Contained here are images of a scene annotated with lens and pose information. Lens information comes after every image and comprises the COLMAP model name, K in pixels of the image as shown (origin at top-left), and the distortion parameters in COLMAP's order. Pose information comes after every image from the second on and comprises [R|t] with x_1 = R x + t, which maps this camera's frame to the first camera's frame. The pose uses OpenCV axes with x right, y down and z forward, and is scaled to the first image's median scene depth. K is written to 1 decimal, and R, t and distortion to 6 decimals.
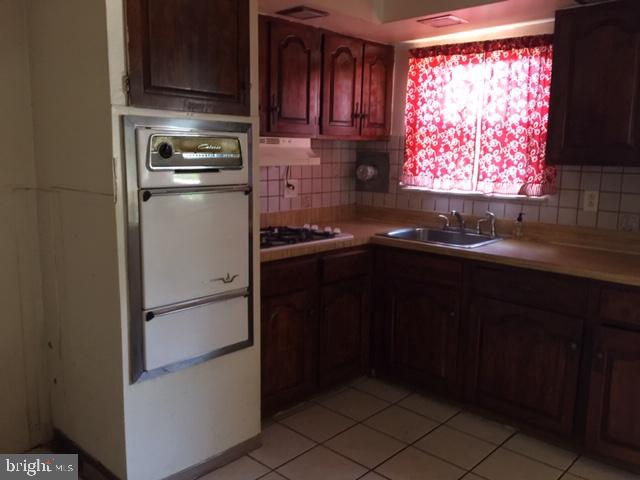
lens RADIAL K [[542.7, 0, 319.4], [0, 542.7, 240.8], [0, 0, 1]] dist [0.048250, -0.043337]
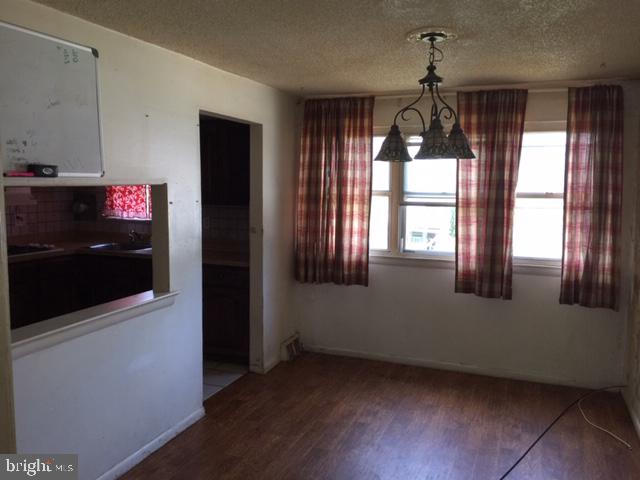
lens RADIAL K [[542.7, 0, 319.2], [0, 542.7, 238.4], [0, 0, 1]] dist [0.048250, -0.043337]
pose [[0.929346, -0.039048, 0.367139, 0.155405], [0.058653, 0.997378, -0.042391, 0.065375], [-0.364521, 0.060929, 0.929200, -0.681800]]
